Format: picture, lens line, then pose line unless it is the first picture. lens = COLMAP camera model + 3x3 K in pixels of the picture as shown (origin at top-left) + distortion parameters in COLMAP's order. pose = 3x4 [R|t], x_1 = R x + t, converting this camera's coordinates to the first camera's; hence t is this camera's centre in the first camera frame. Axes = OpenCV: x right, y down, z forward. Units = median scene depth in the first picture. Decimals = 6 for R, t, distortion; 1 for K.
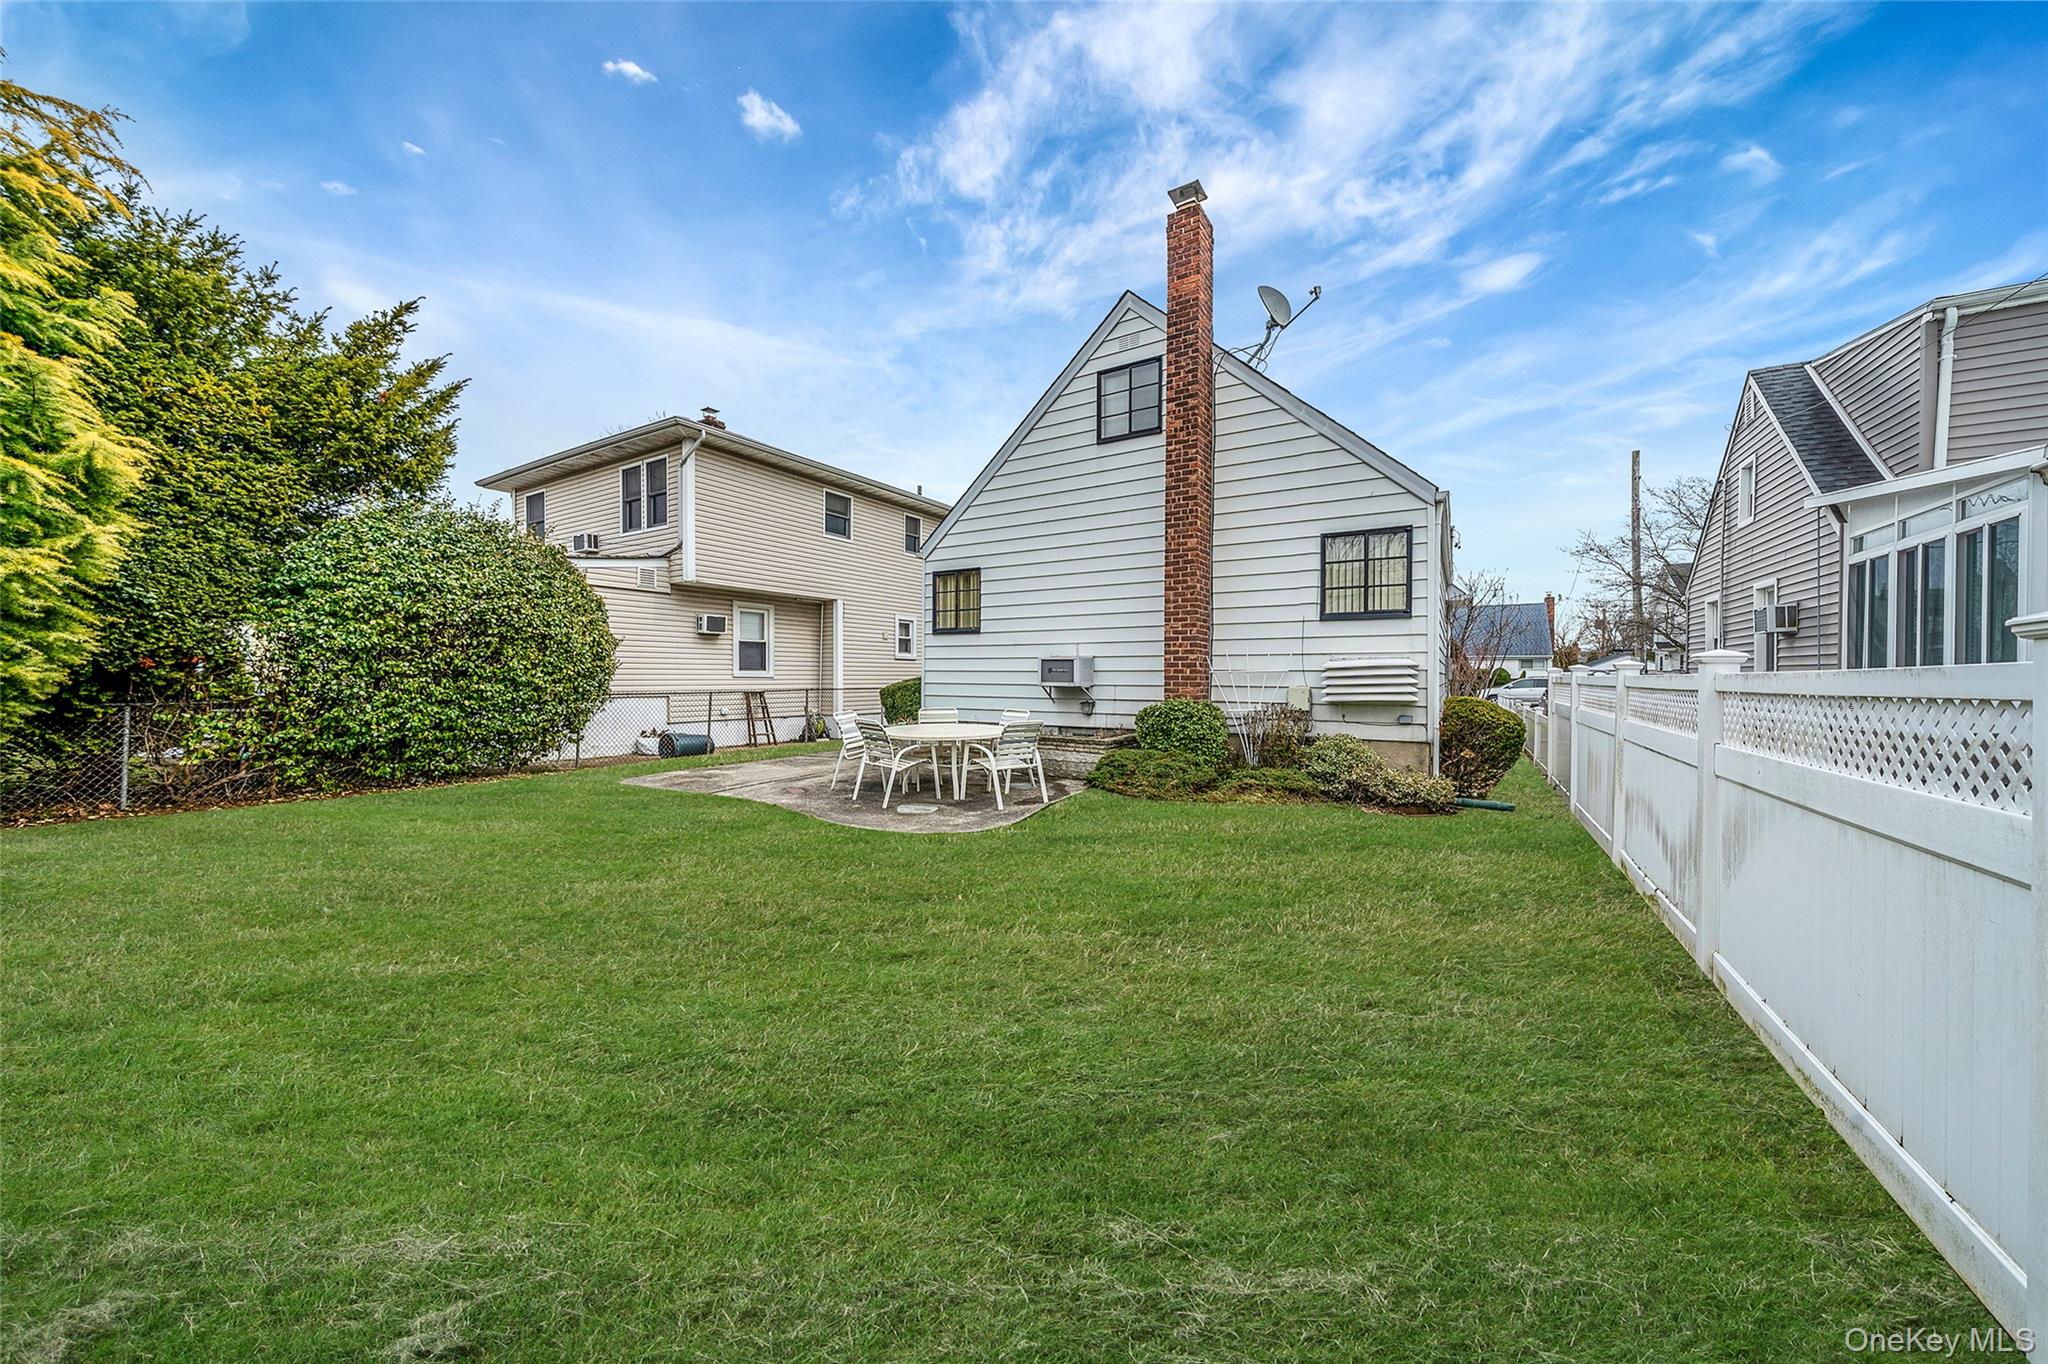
lens RADIAL K [[705.4, 0, 1024.0], [0, 705.4, 682.0], [0, 0, 1]] dist [-0.006447, -0.000104]
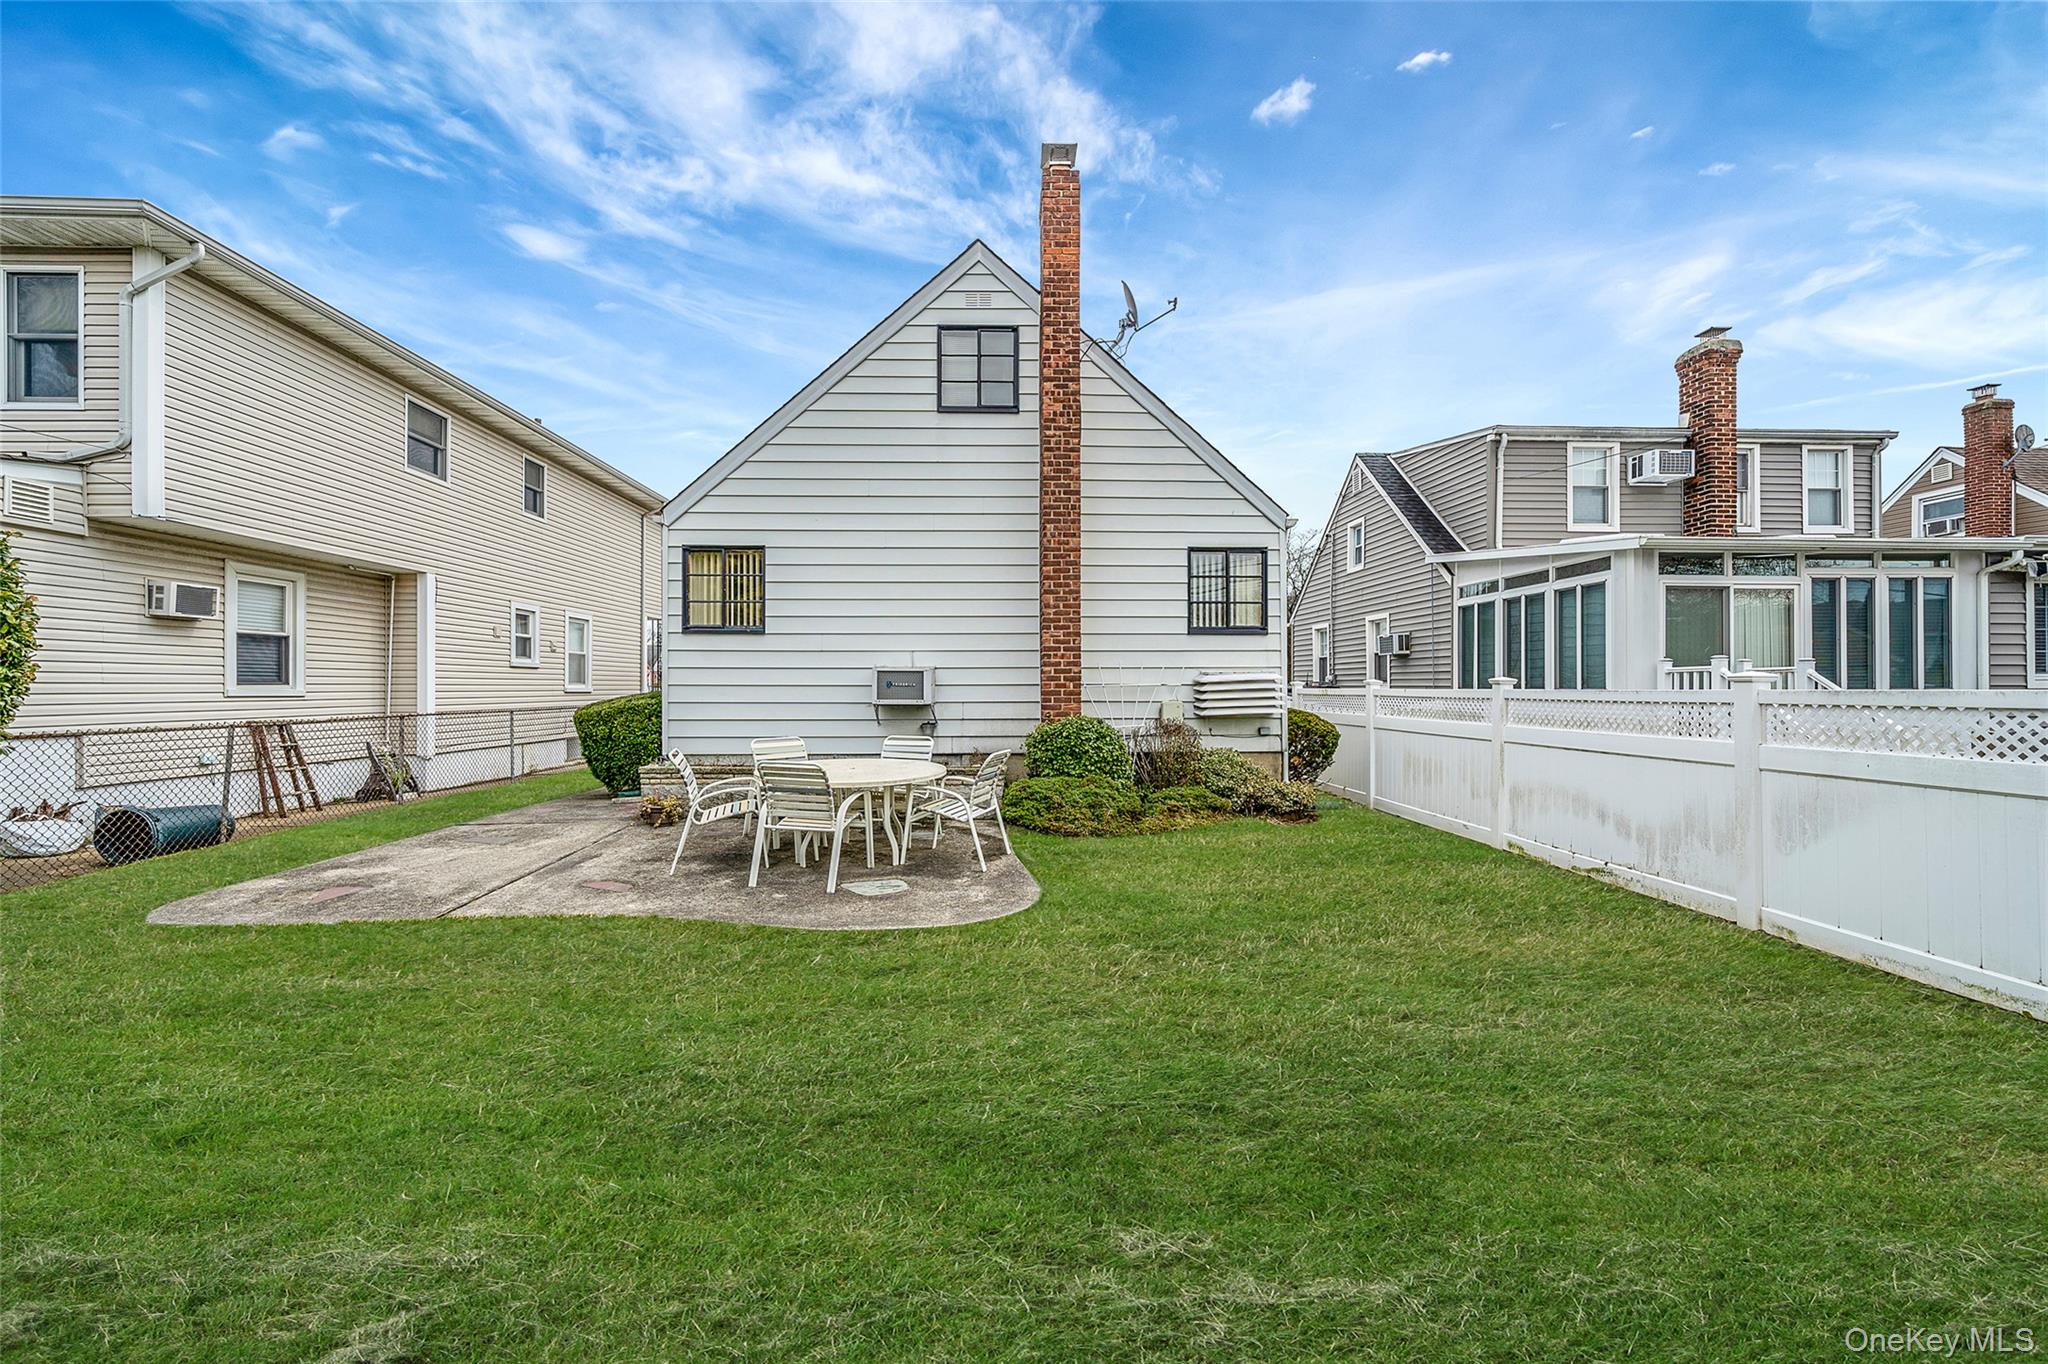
lens RADIAL K [[761.8, 0, 1024.0], [0, 761.8, 682.0], [0, 0, 1]] dist [-0.006667, -0.000143]
pose [[0.828878, -0.001261, 0.559427, -0.318548], [0.009046, 0.999897, -0.011149, -0.008503], [-0.559356, 0.014302, 0.828804, 0.208883]]
